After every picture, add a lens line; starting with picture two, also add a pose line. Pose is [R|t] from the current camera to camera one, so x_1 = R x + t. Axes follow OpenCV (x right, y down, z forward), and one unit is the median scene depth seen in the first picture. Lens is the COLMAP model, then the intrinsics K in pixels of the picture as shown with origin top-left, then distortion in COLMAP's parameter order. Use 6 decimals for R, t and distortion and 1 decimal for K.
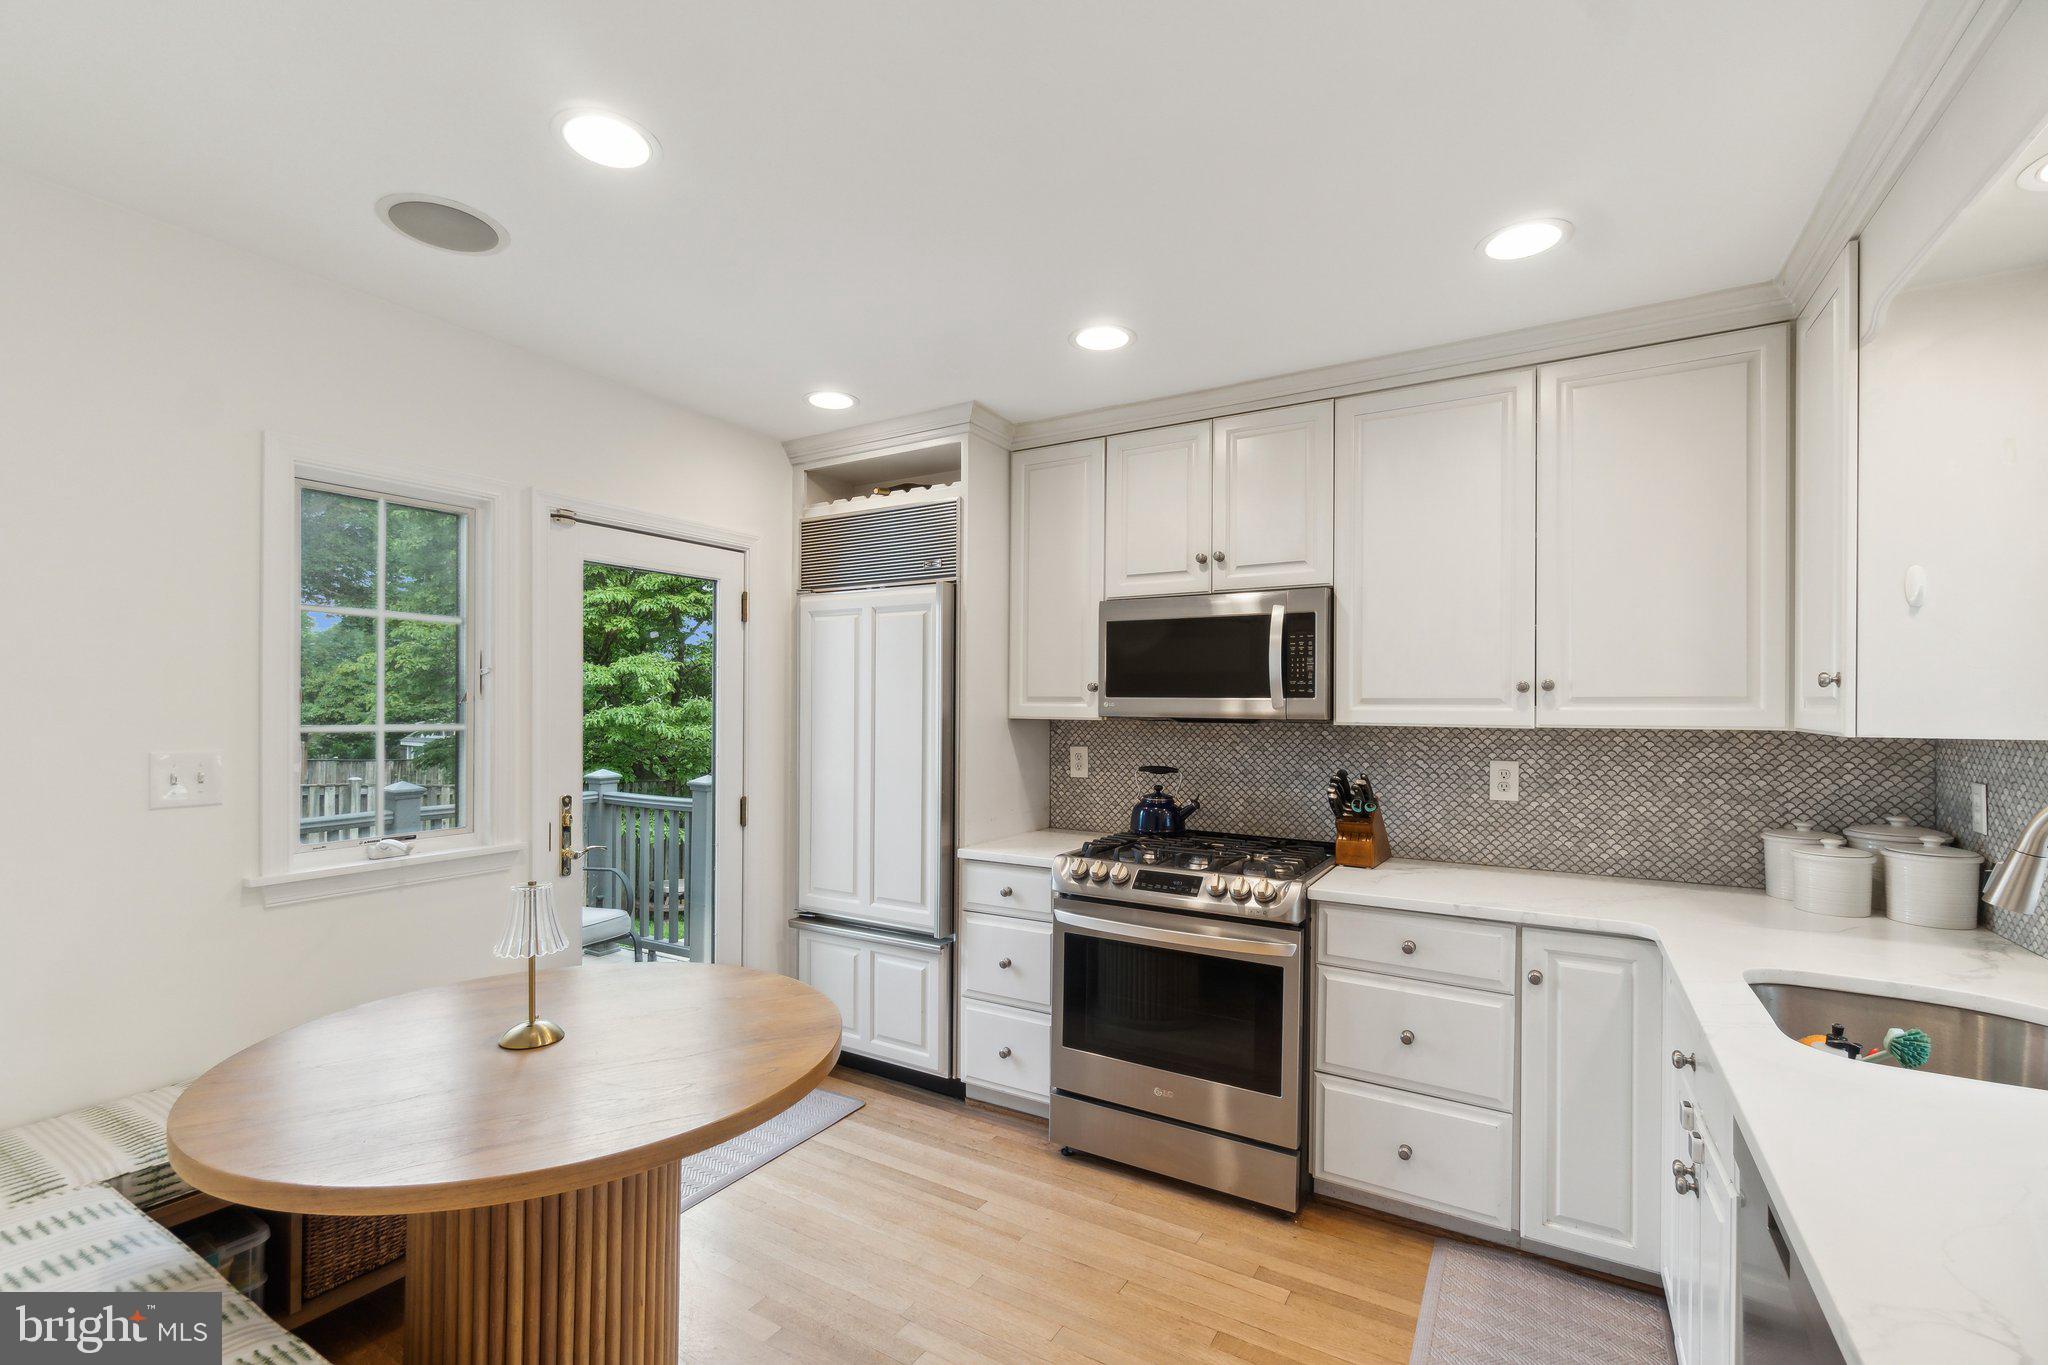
lens RADIAL K [[892.1, 0, 1021.5], [0, 892.1, 695.9], [0, 0, 1]] dist [-0.015469, -0.000179]
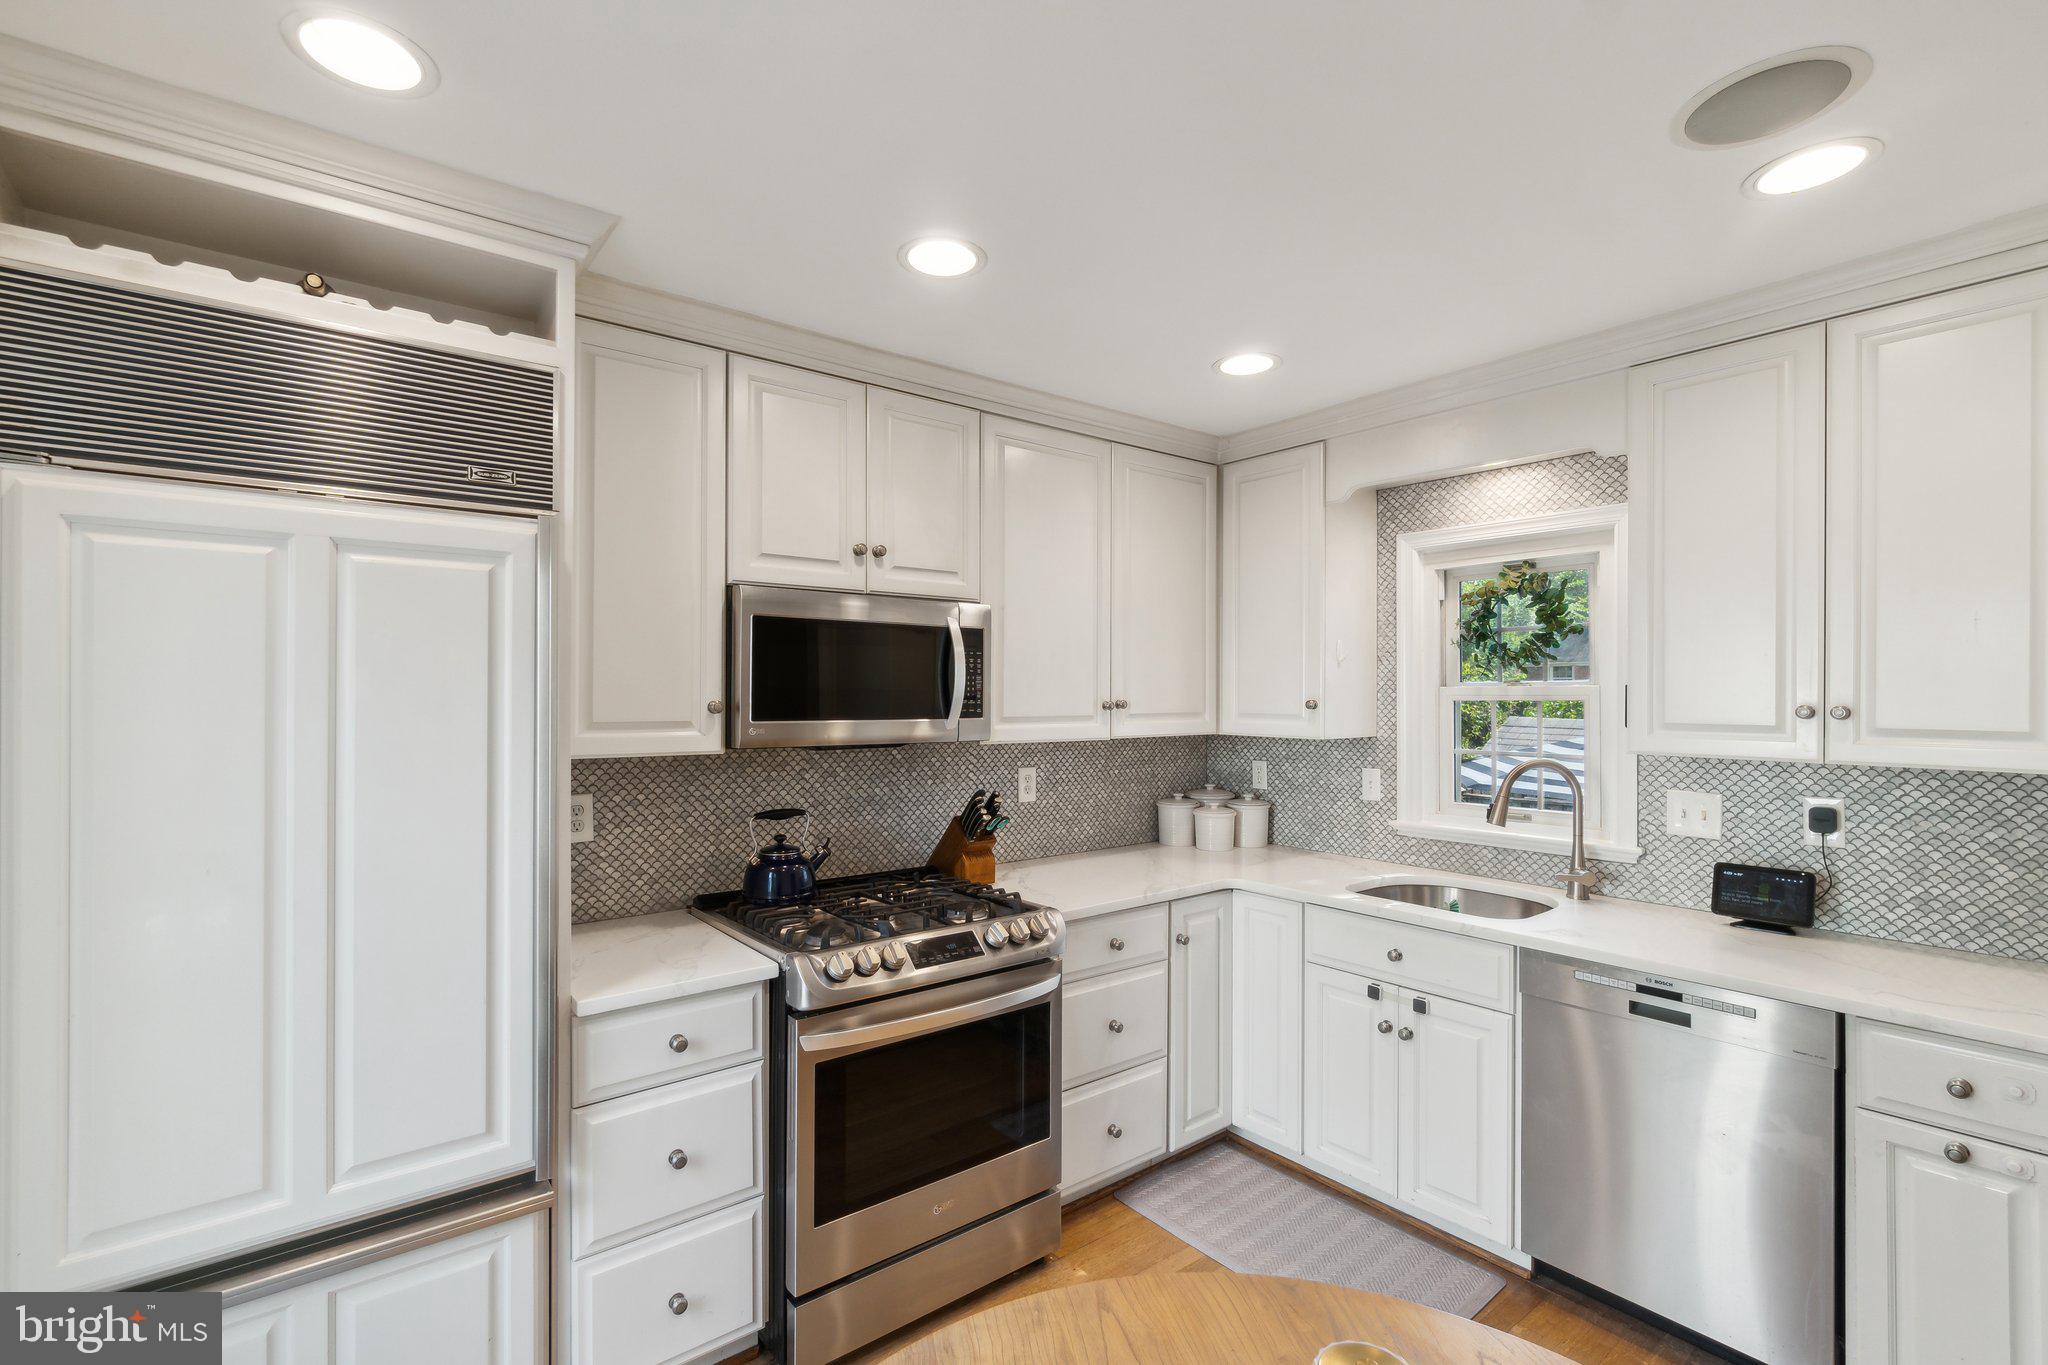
lens RADIAL K [[905.2, 0, 1024.0], [0, 905.2, 682.5], [0, 0, 1]] dist [-0.012958, -0.000131]
pose [[0.355395, 0.007695, 0.934685, -0.532423], [-0.007868, 0.999955, -0.005240, -0.029015], [-0.934683, -0.005492, 0.355439, 0.573305]]
